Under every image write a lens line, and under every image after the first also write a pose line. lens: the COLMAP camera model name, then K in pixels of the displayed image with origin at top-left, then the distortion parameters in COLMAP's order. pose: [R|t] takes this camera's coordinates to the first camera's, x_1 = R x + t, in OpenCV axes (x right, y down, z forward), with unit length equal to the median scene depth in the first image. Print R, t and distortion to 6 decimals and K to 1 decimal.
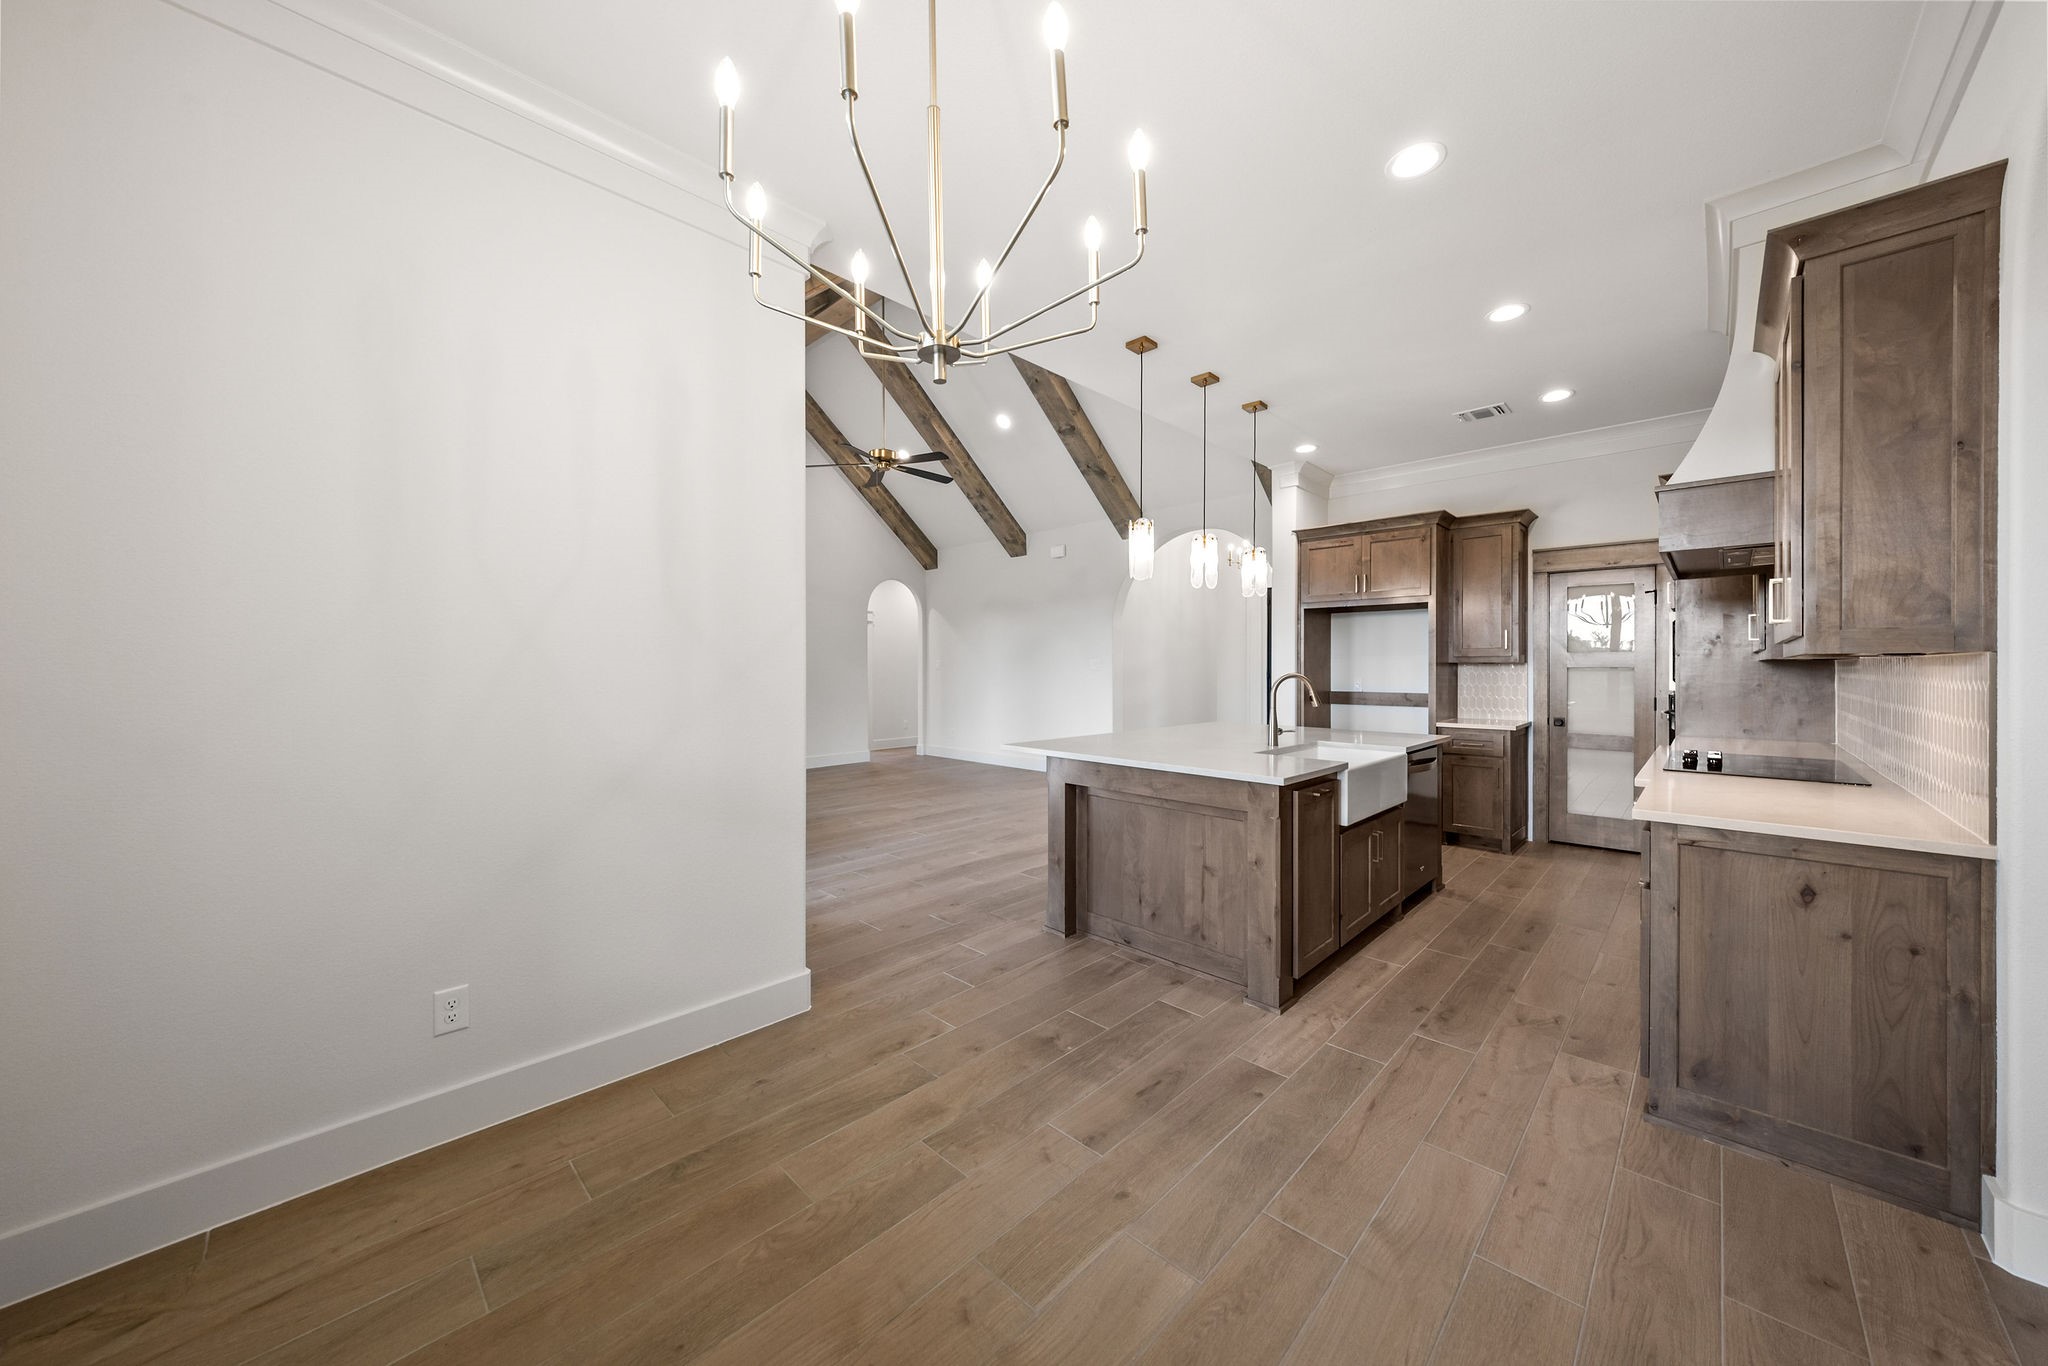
lens RADIAL K [[688.3, 0, 1012.1], [0, 688.3, 677.8], [0, 0, 1]] dist [0.000340, -0.005294]
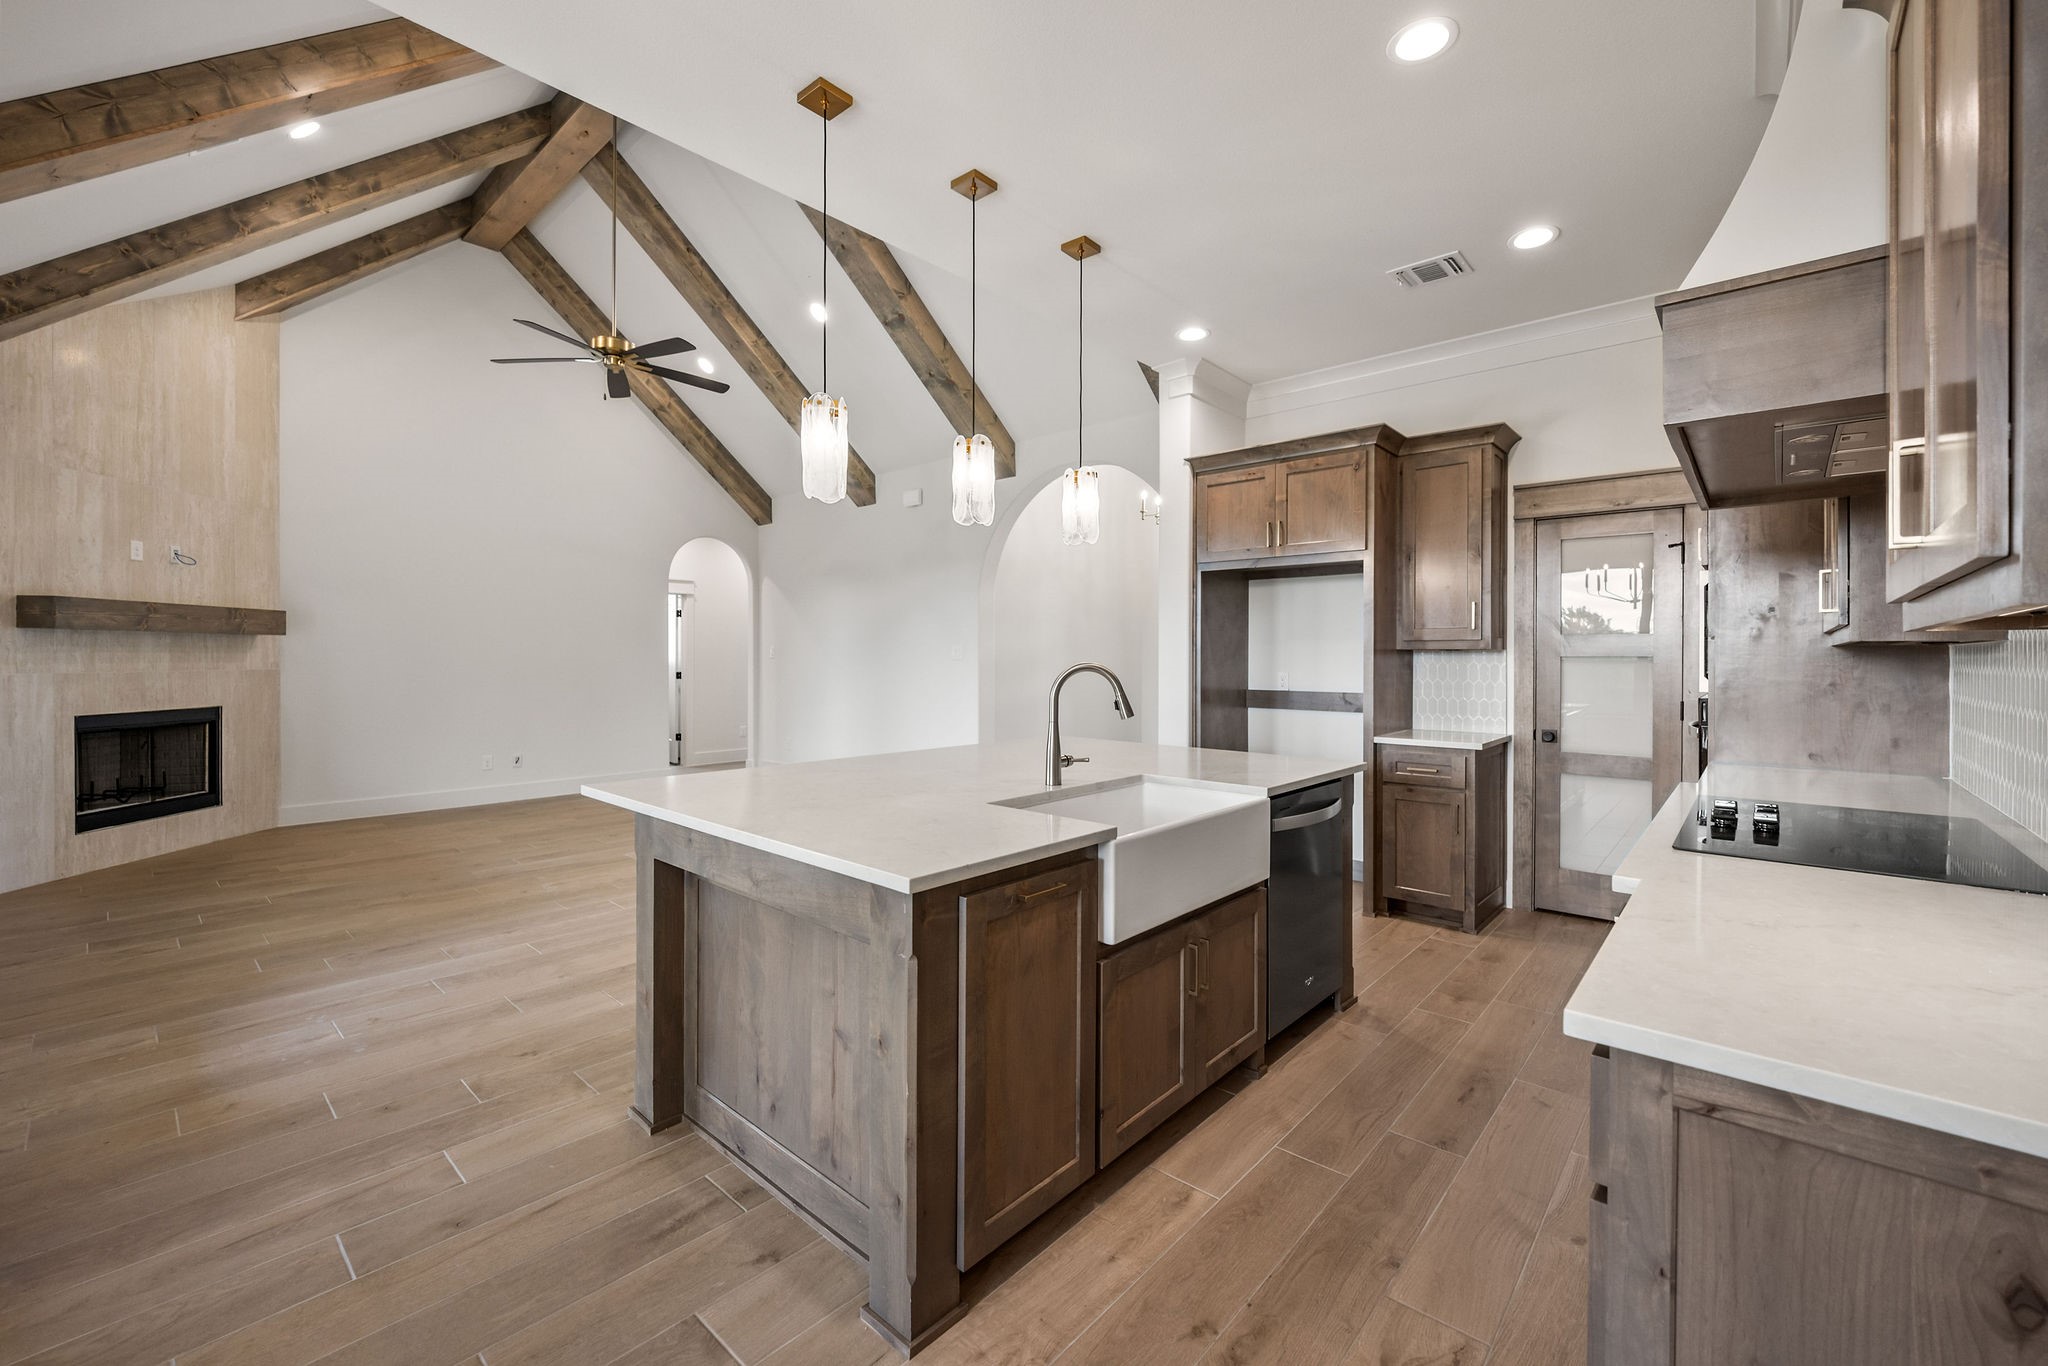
lens RADIAL K [[816.5, 0, 1006.6], [0, 816.5, 671.9], [0, 0, 1]] dist [-0.010087, -0.000331]
pose [[0.998967, 0.002485, 0.045377, 0.249119], [-0.002586, 0.999994, 0.002178, -0.000356], [-0.045371, -0.002293, 0.998968, 0.243816]]
